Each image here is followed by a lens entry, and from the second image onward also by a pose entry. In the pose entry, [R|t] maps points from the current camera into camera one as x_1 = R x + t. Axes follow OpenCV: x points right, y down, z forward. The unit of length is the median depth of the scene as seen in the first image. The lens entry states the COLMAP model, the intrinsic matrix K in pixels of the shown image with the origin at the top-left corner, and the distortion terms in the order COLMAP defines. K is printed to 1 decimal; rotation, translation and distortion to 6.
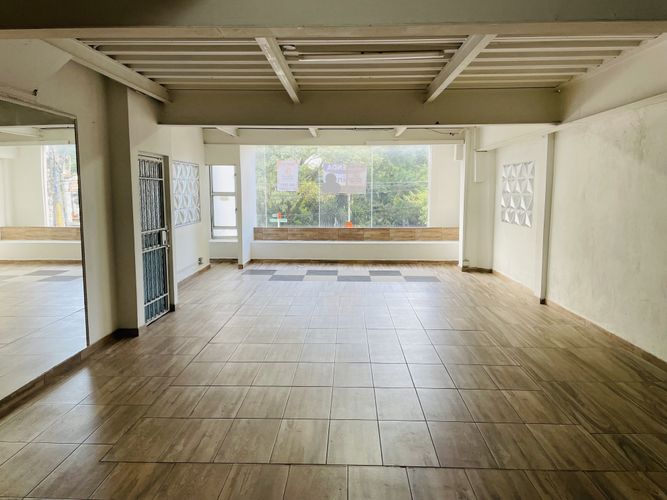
lens RADIAL K [[497.9, 0, 333.5], [0, 497.9, 250.0], [0, 0, 1]] dist [0.052932, -0.006999]
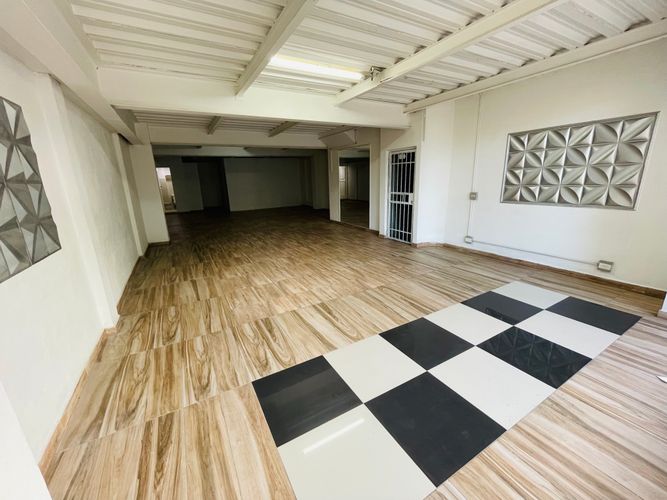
lens RADIAL K [[270.8, 0, 332.7], [0, 270.8, 250.7], [0, 0, 1]] dist [-0.002058, -0.000050]
pose [[-0.856331, 0.159693, -0.491116, 0.221833], [-0.031064, 0.933338, 0.357652, -0.112775], [0.515492, 0.321525, -0.794286, 1.041060]]
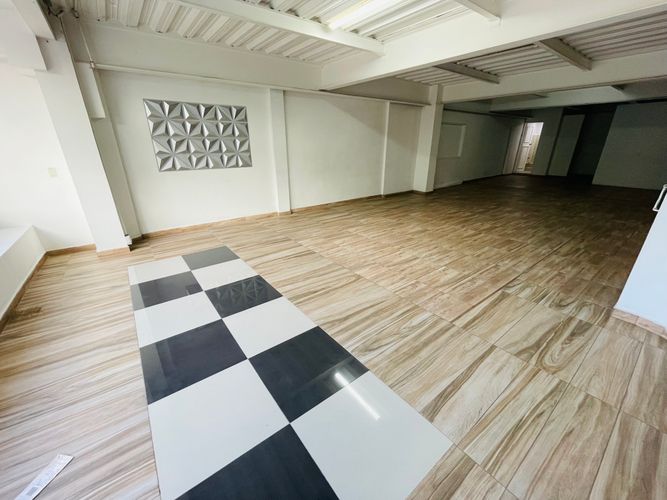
lens RADIAL K [[270.8, 0, 332.7], [0, 270.8, 250.7], [0, 0, 1]] dist [-0.002058, -0.000050]
pose [[-0.633325, -0.288627, 0.718048, -0.208319], [0.094366, 0.892122, 0.441830, -0.101266], [-0.768111, 0.347581, -0.537767, 0.974709]]
